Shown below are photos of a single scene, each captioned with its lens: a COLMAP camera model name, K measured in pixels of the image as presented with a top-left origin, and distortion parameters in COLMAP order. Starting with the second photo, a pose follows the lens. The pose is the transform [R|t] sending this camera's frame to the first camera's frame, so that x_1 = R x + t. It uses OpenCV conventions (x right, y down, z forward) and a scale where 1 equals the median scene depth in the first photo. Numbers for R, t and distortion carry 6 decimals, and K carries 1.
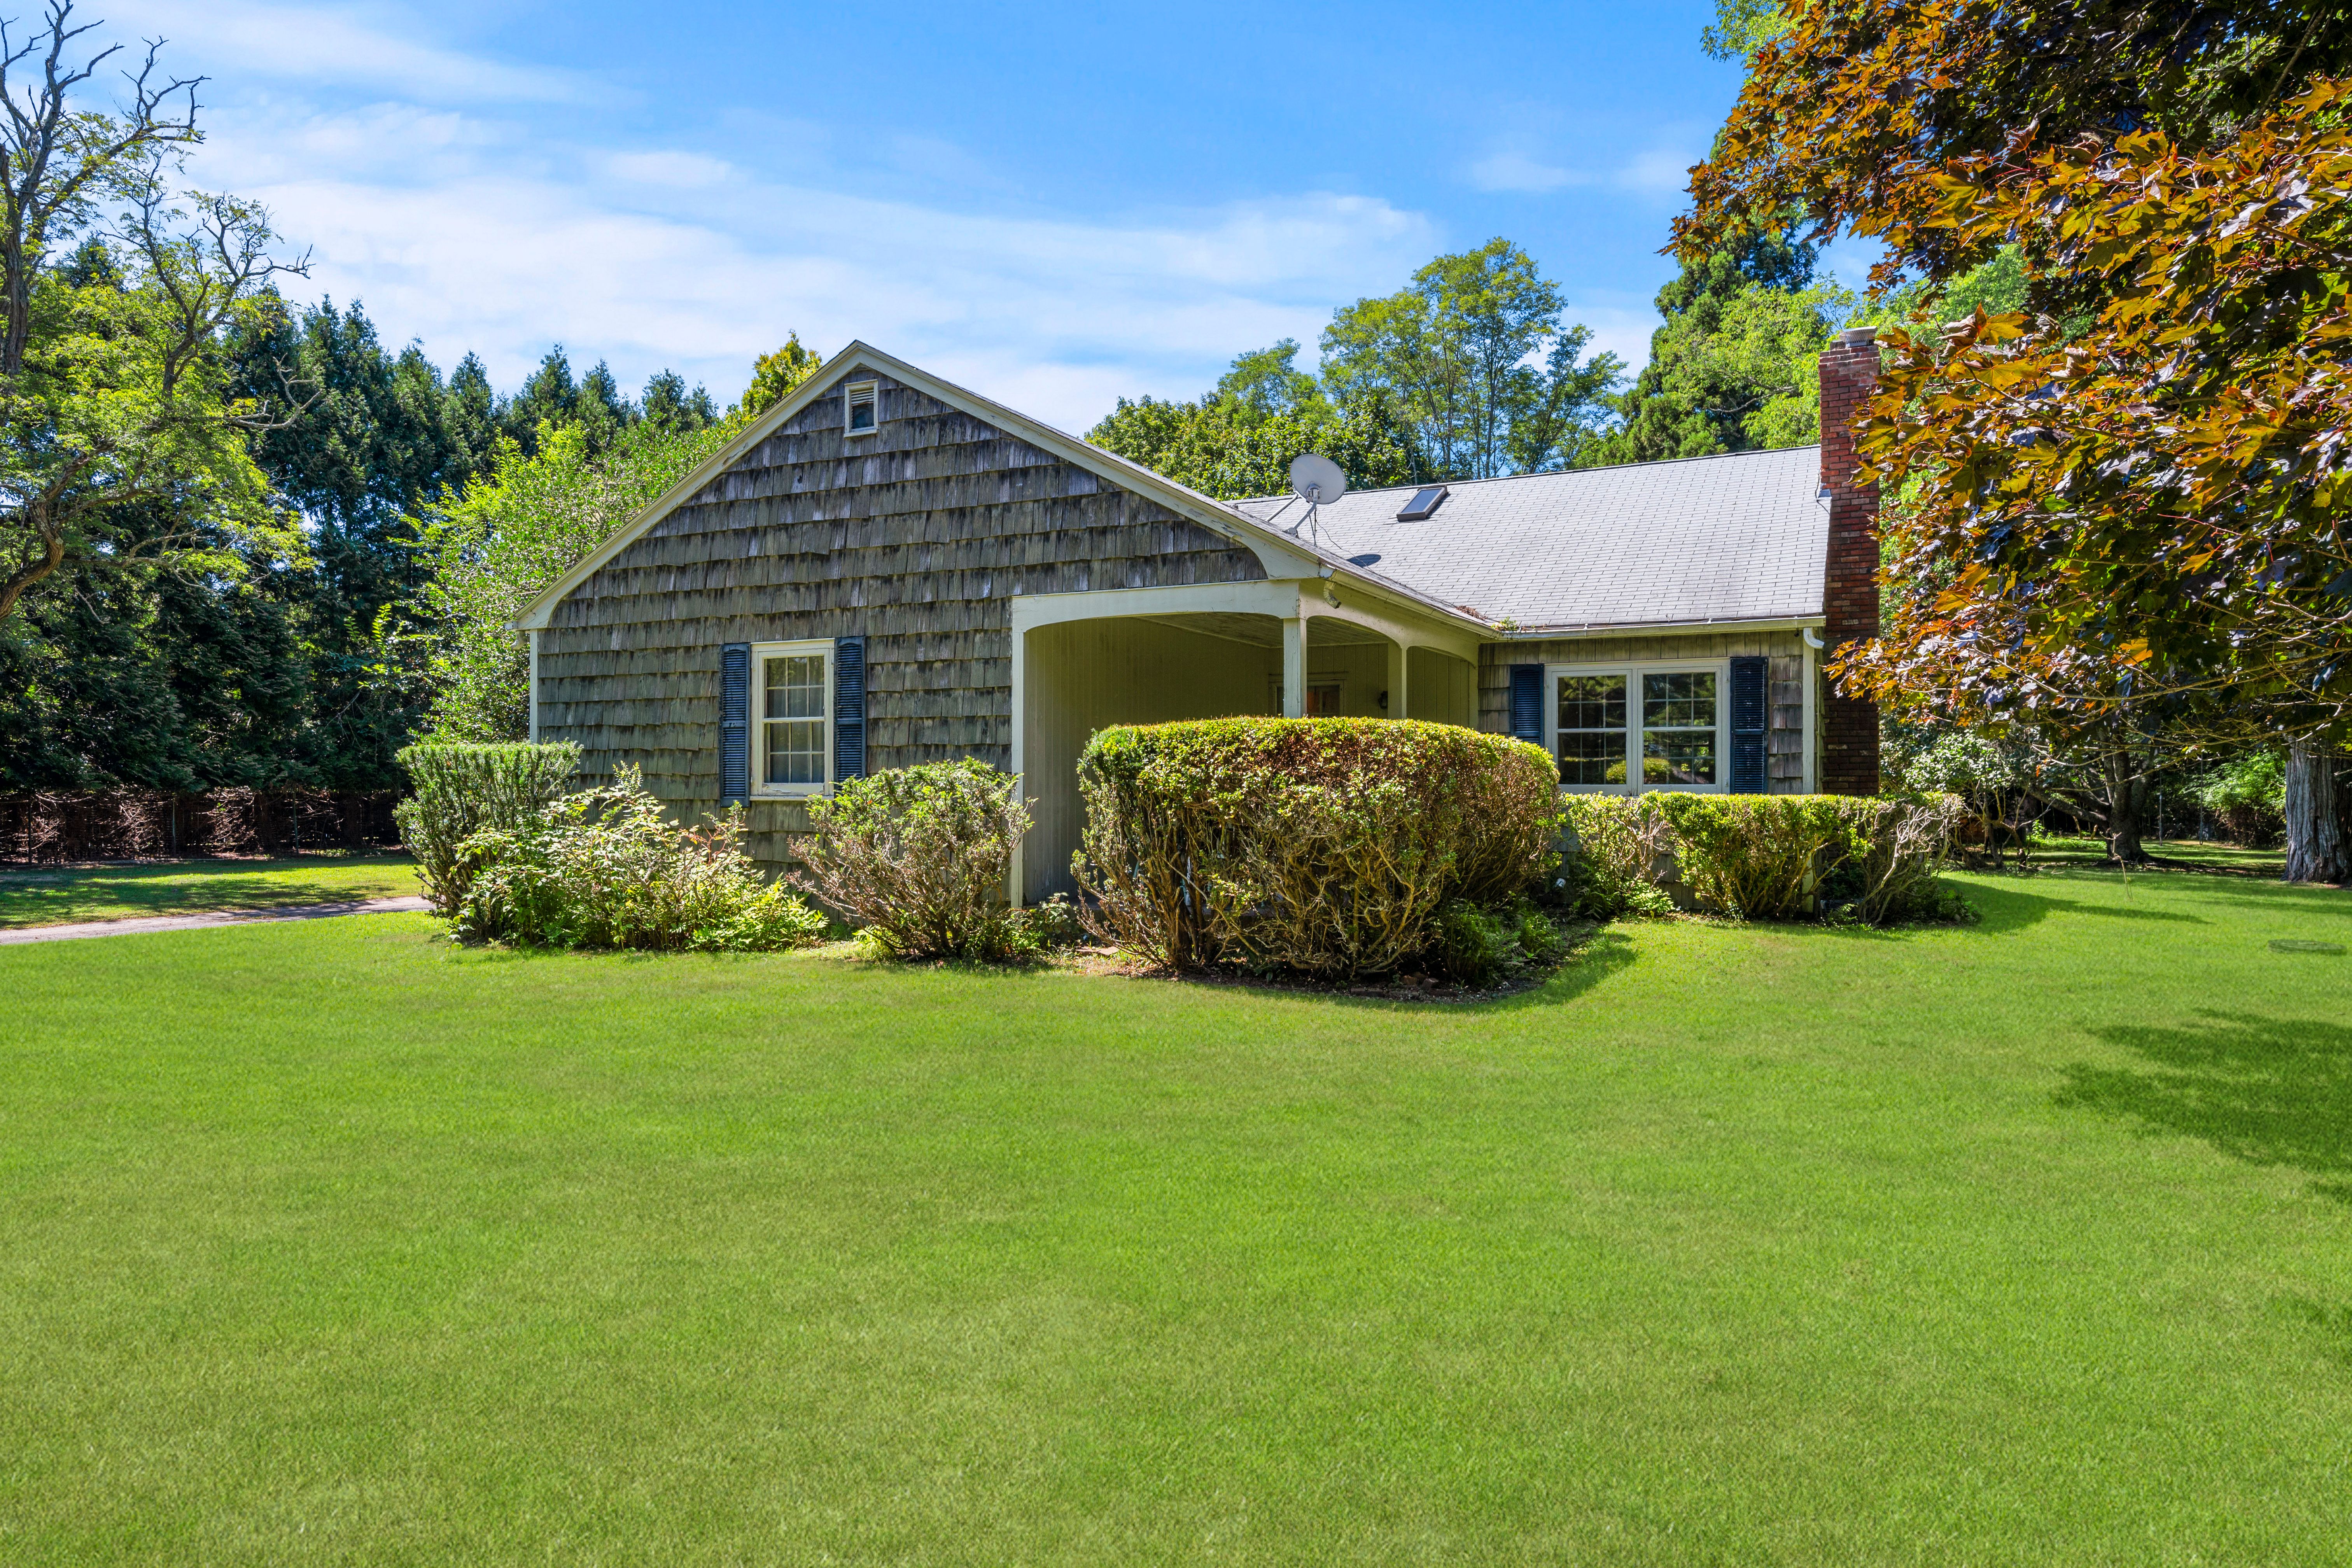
lens RADIAL K [[1416.5, 0, 1177.0], [0, 1416.5, 785.9], [0, 0, 1]] dist [-0.017566, 0.004248]
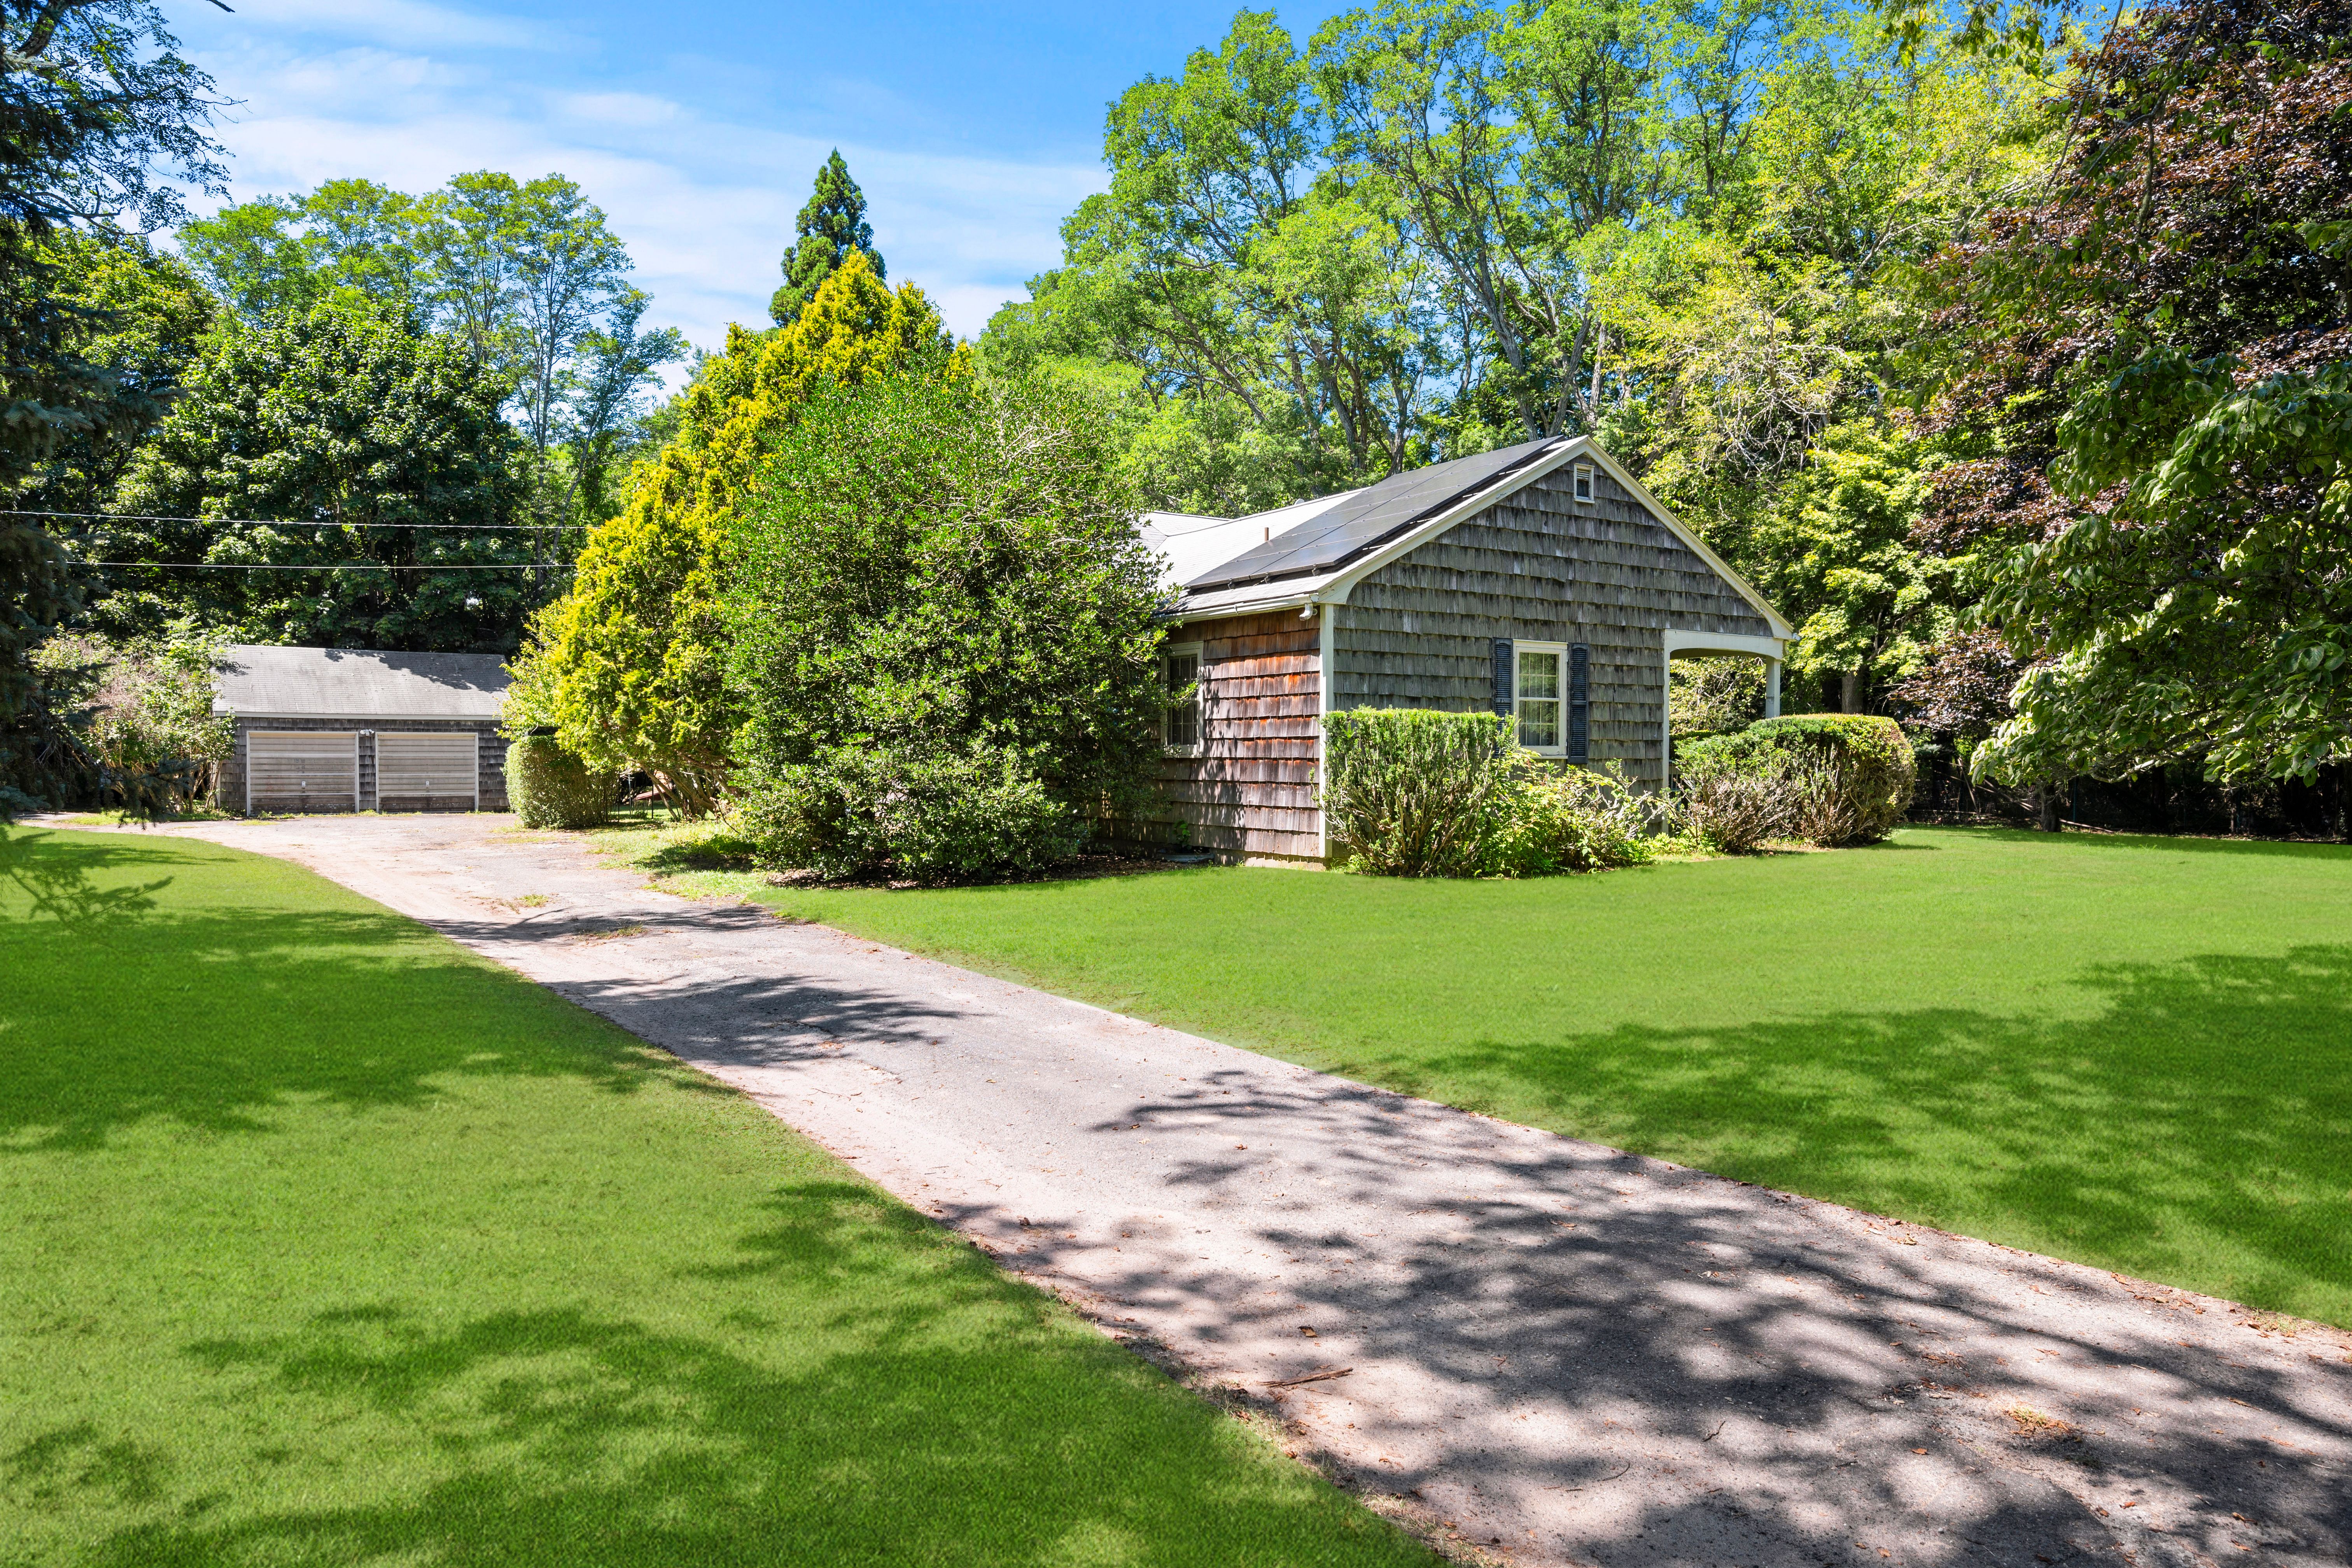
lens RADIAL K [[1416.5, 0, 1177.5], [0, 1416.5, 779.9], [0, 0, 1]] dist [-0.017566, 0.004248]
pose [[0.528443, -0.017120, 0.848796, -1.635367], [-0.002975, 0.999753, 0.022017, 0.001875], [-0.848964, -0.014160, 0.528261, 0.582753]]
